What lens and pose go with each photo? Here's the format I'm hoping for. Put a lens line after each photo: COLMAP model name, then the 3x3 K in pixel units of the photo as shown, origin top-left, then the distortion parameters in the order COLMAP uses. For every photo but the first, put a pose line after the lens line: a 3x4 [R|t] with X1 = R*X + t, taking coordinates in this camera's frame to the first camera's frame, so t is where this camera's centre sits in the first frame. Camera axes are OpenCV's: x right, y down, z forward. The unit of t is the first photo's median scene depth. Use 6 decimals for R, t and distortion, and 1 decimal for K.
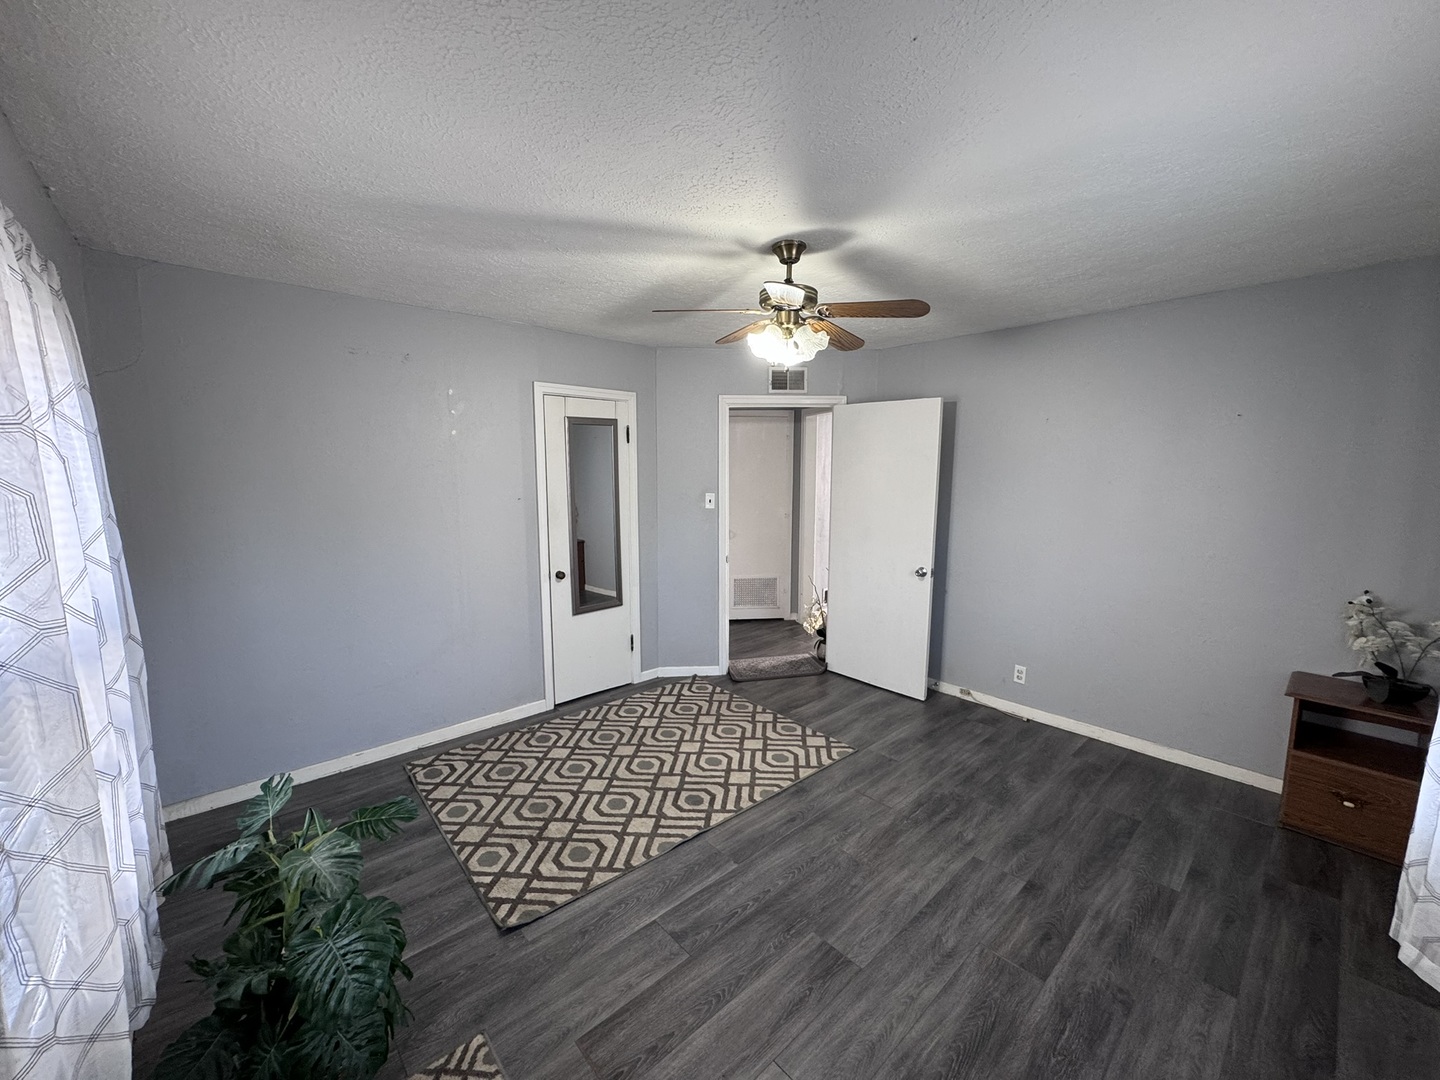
lens RADIAL K [[572.7, 0, 720.3], [0, 572.7, 547.7], [0, 0, 1]] dist [-0.002113, 0.000166]
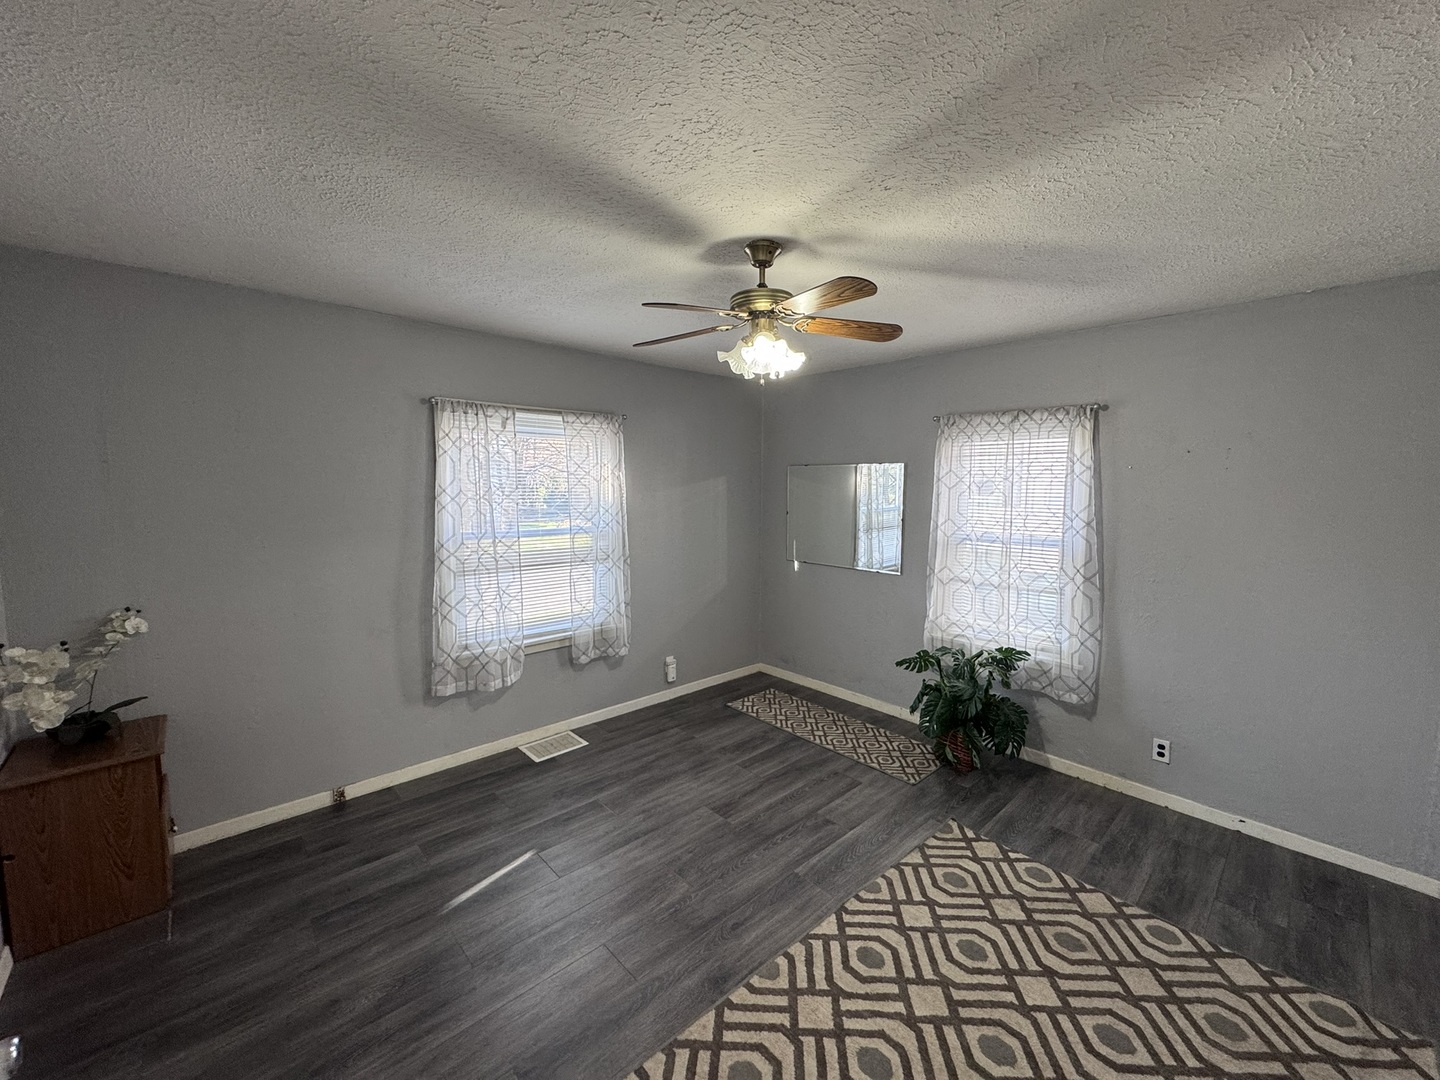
lens RADIAL K [[572.7, 0, 720.9], [0, 572.7, 542.3], [0, 0, 1]] dist [-0.002113, 0.000166]
pose [[-0.999841, -0.008234, -0.015810, 0.163113], [-0.011809, 0.970357, 0.241389, -0.241591], [0.013354, 0.241537, -0.970300, 1.631511]]
